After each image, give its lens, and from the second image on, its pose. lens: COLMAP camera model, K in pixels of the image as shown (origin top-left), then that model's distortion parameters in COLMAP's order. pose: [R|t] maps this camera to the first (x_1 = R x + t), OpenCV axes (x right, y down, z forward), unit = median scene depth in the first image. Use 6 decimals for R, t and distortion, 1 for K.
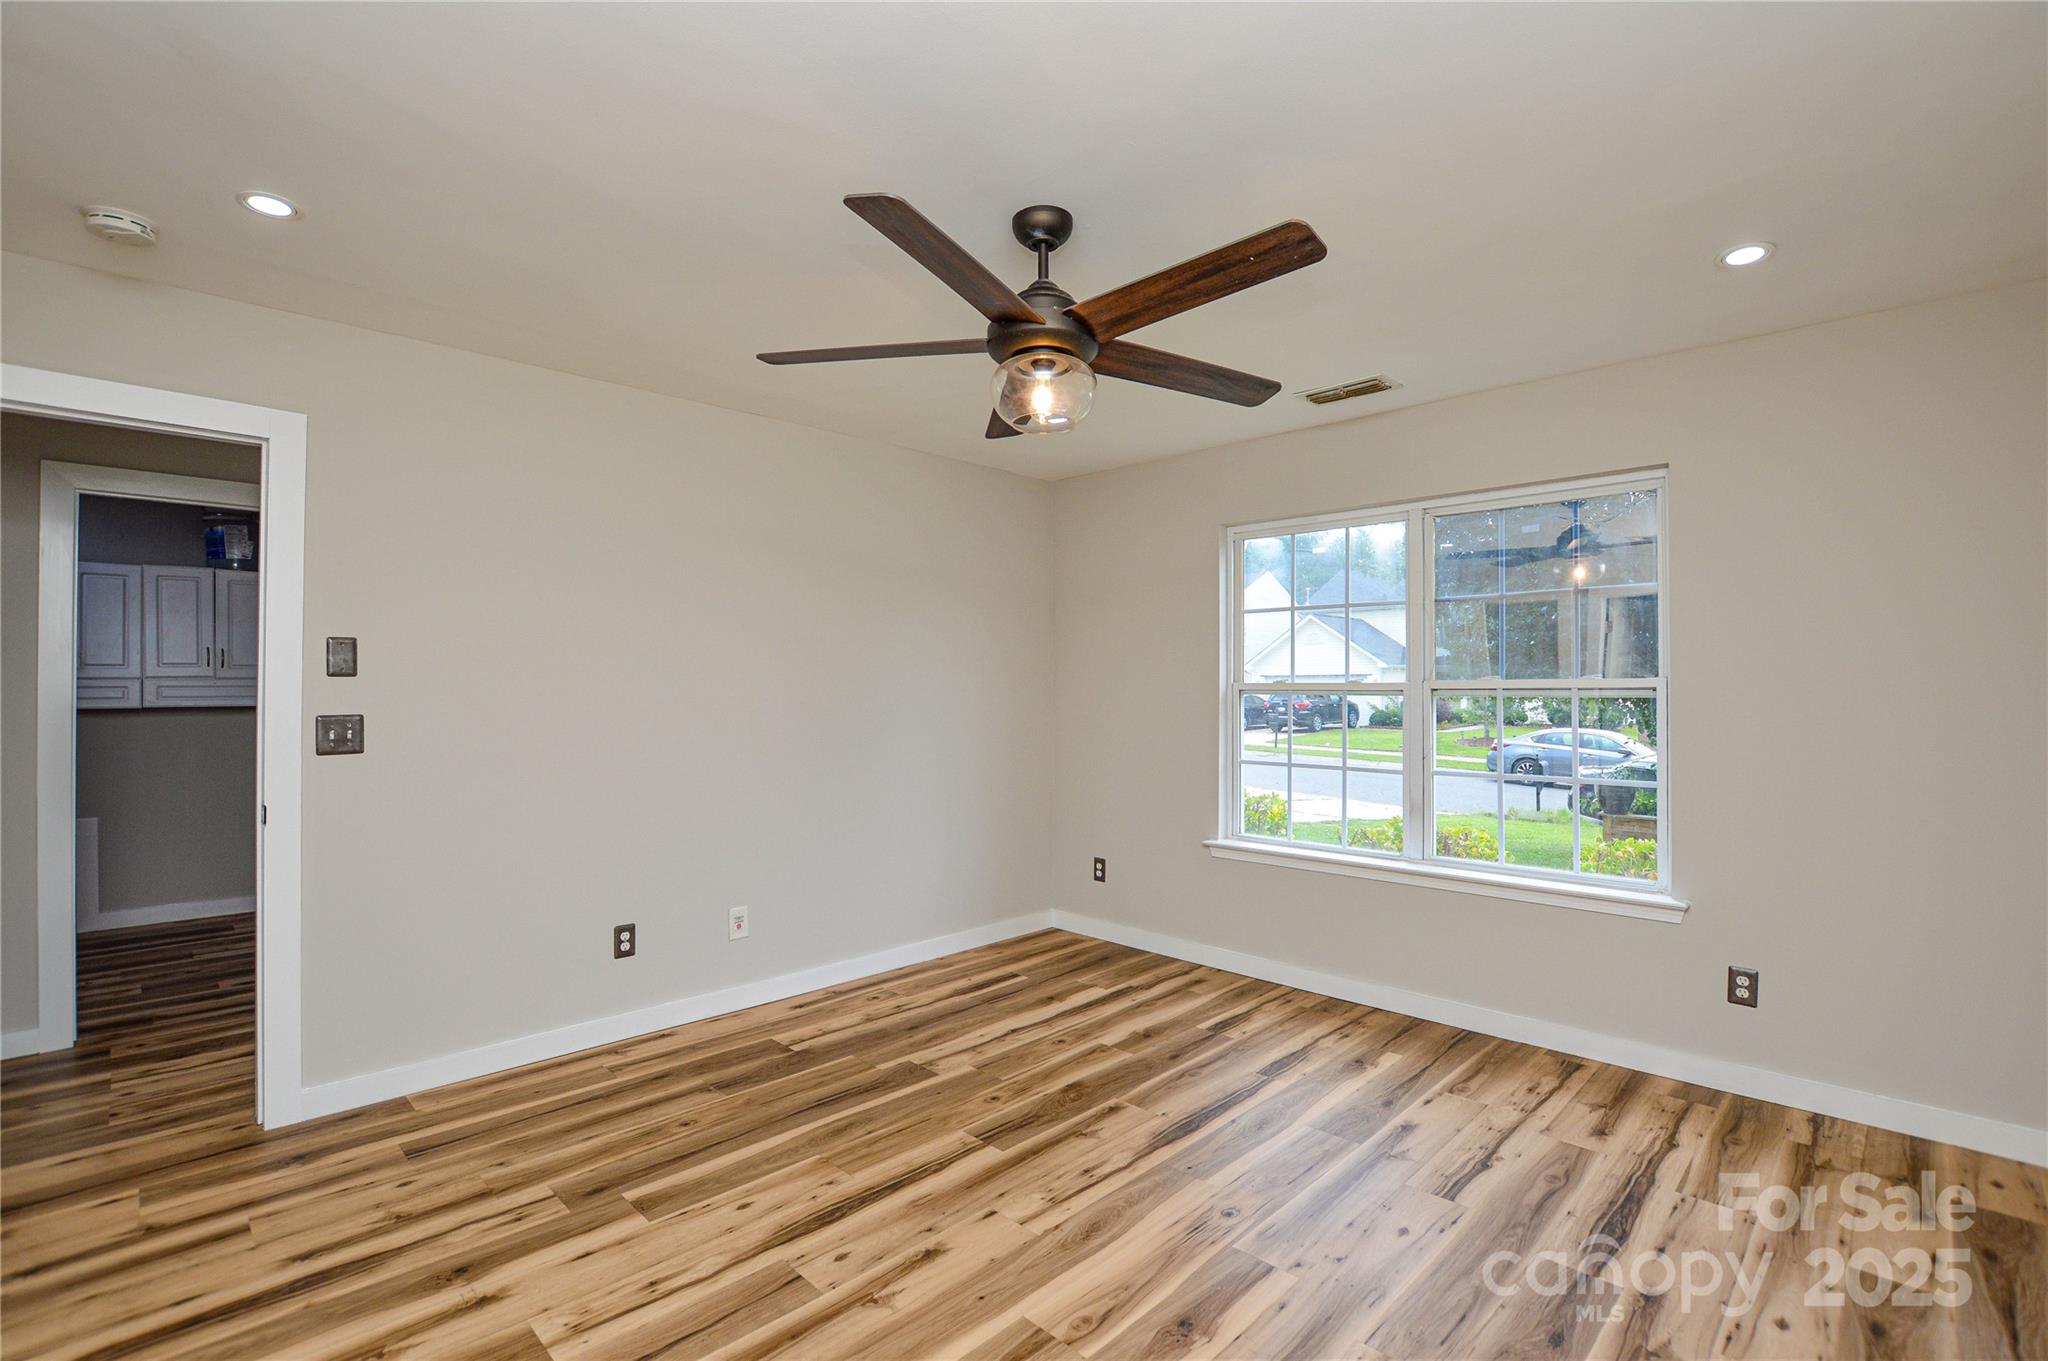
lens RADIAL K [[916.3, 0, 1018.5], [0, 916.3, 685.9], [0, 0, 1]] dist [-0.032043, 0.002817]
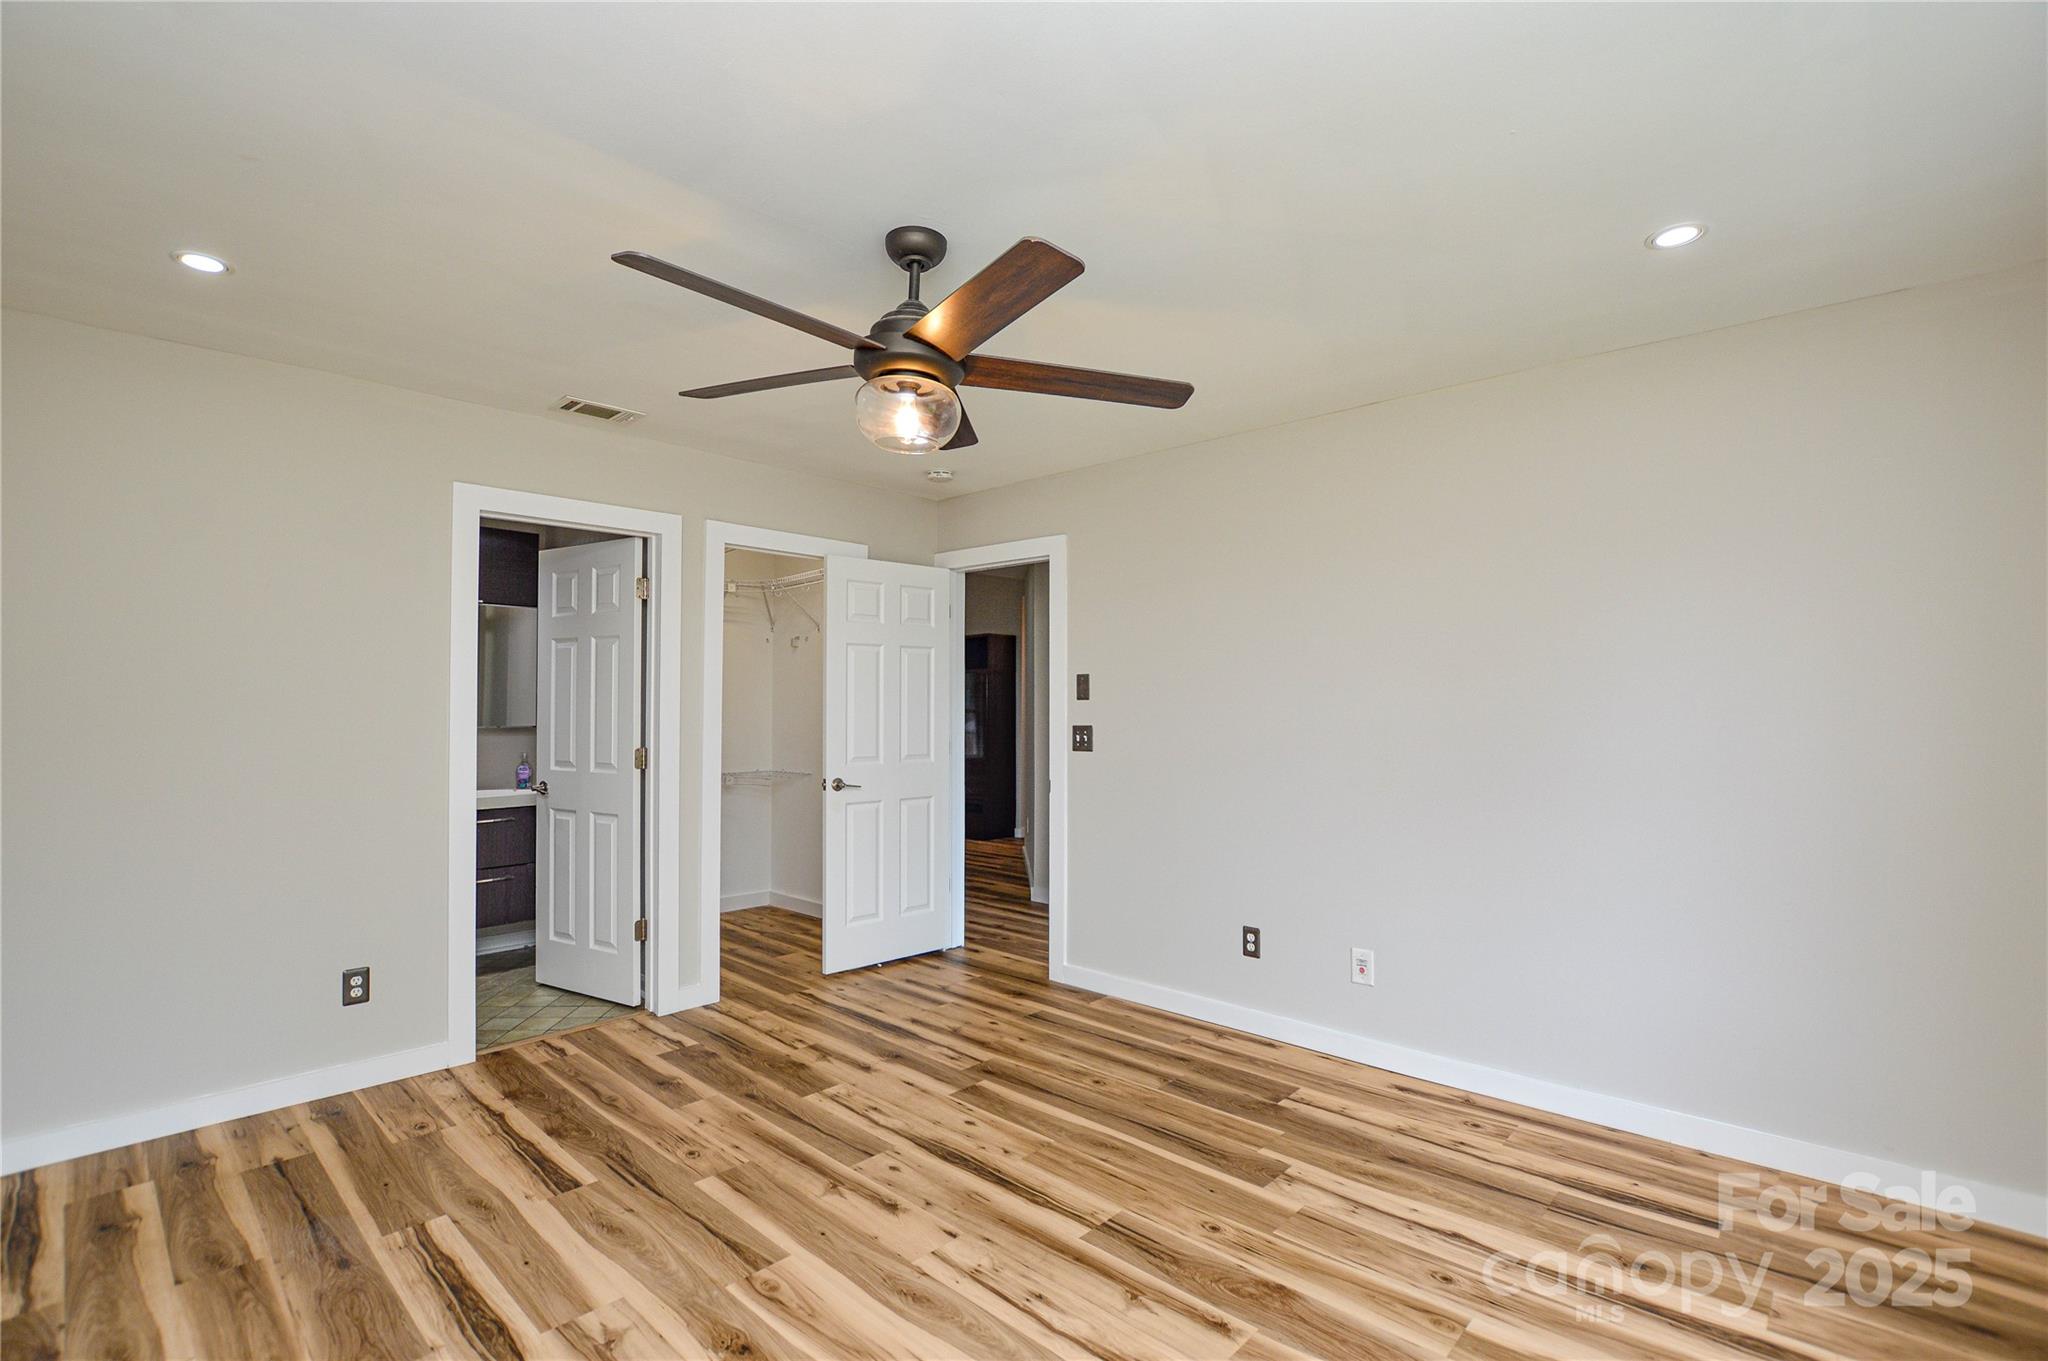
lens RADIAL K [[916.3, 0, 1019.4], [0, 916.3, 679.2], [0, 0, 1]] dist [-0.032043, 0.002817]
pose [[0.046127, -0.028939, -0.998516, 0.788785], [-0.000726, 0.999579, -0.029004, 0.000056], [0.998935, 0.002063, 0.046086, 0.821605]]
